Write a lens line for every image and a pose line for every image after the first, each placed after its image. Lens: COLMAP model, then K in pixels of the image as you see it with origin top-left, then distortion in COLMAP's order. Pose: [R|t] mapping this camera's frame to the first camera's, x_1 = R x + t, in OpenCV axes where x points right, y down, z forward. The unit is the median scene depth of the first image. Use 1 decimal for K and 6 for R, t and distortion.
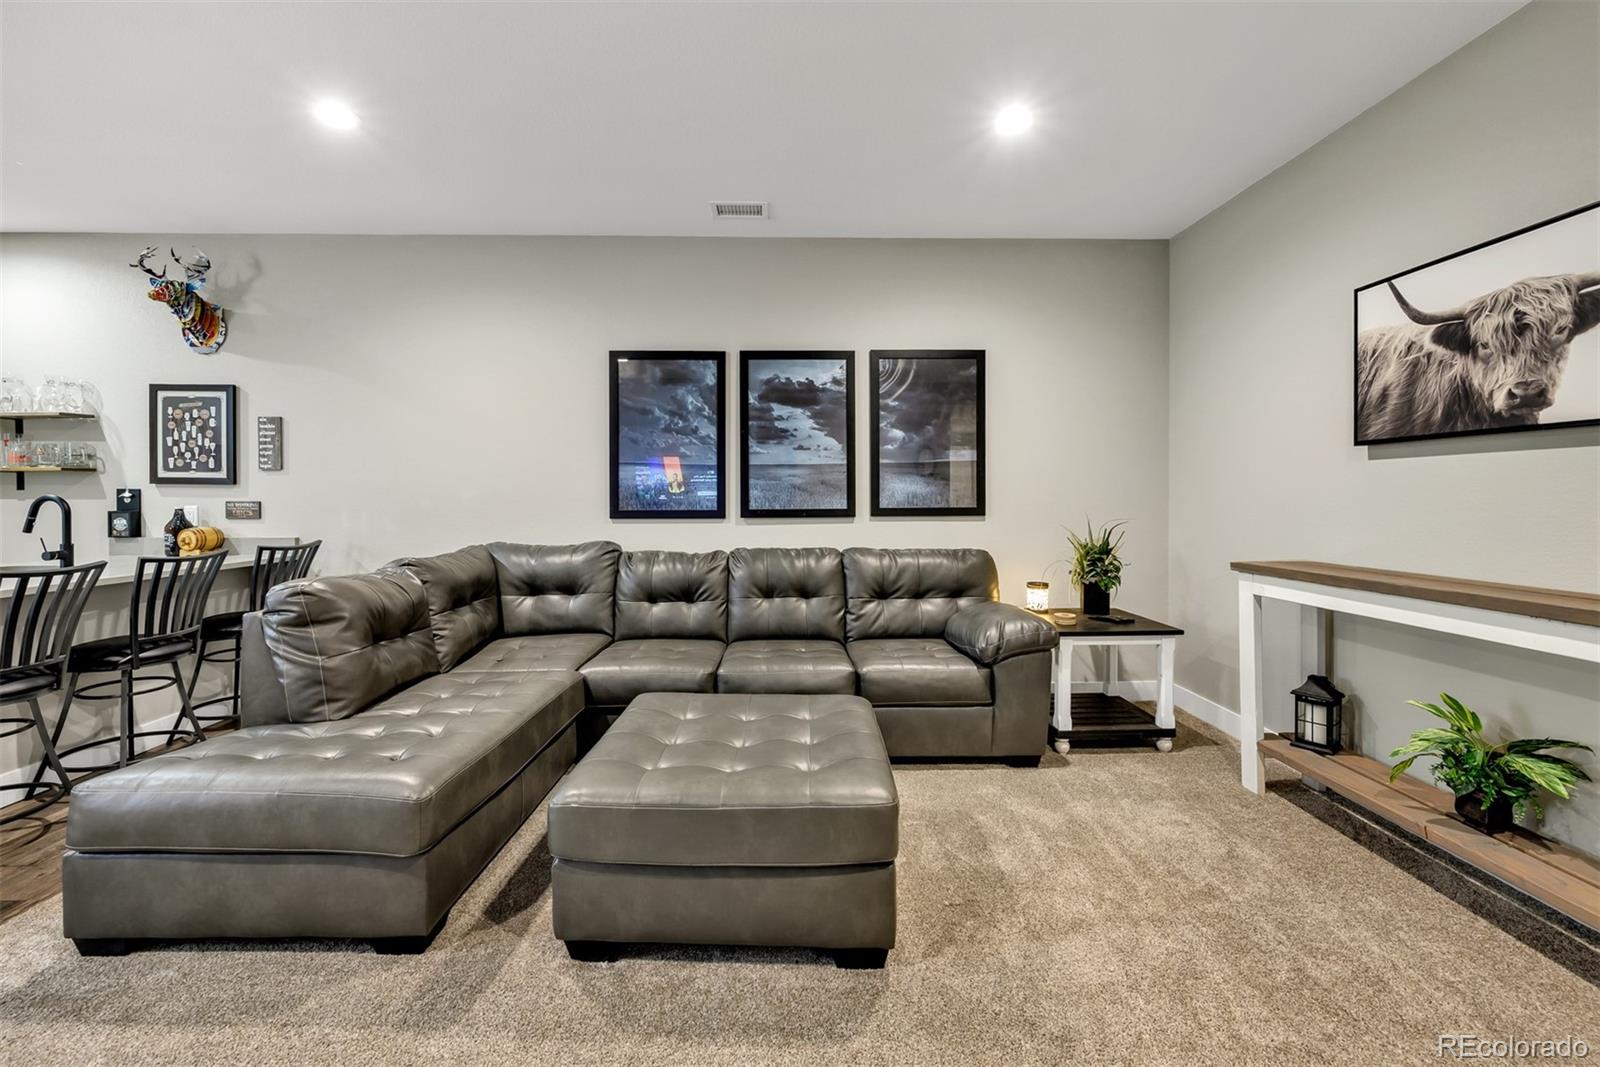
lens RADIAL K [[644.1, 0, 789.1], [0, 644.1, 502.6], [0, 0, 1]] dist [-0.000877, -0.000064]
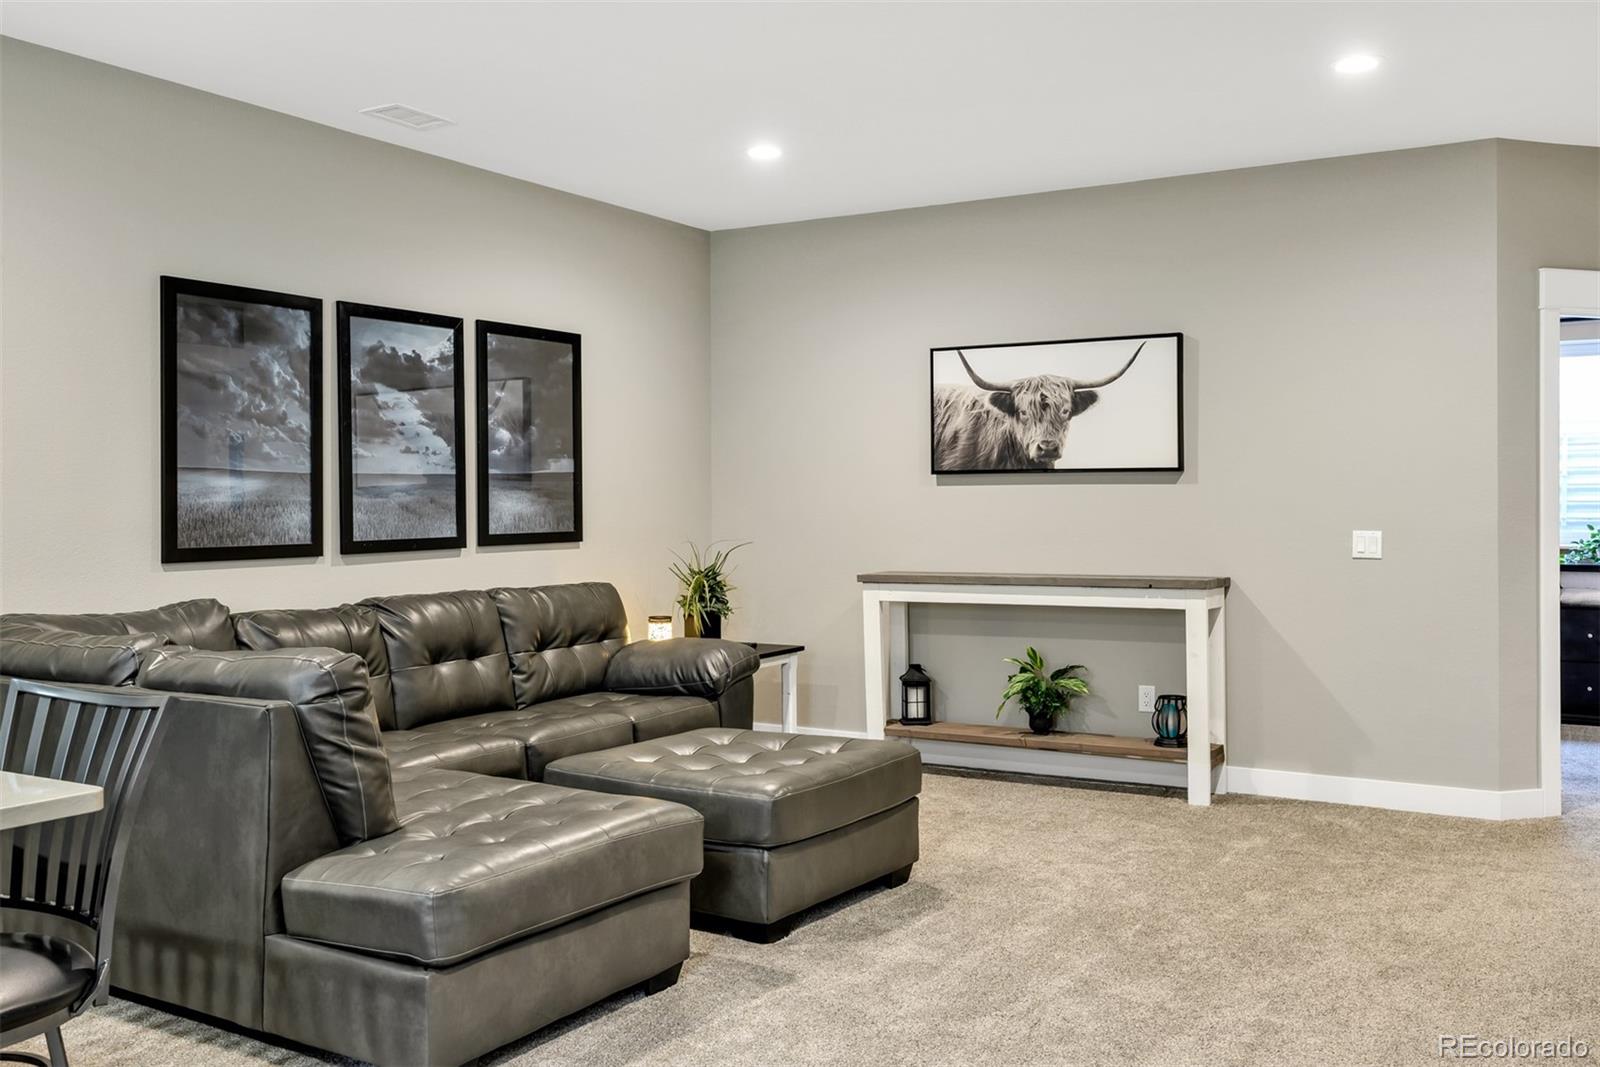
lens RADIAL K [[1265.9, 0, 797.2], [0, 1265.9, 522.7], [0, 0, 1]] dist [-0.035727, 0.077925]
pose [[0.565725, -0.015076, 0.824456, -0.890279], [0.013809, 0.999866, 0.008809, -0.013948], [-0.824478, 0.006401, 0.565858, -0.115393]]
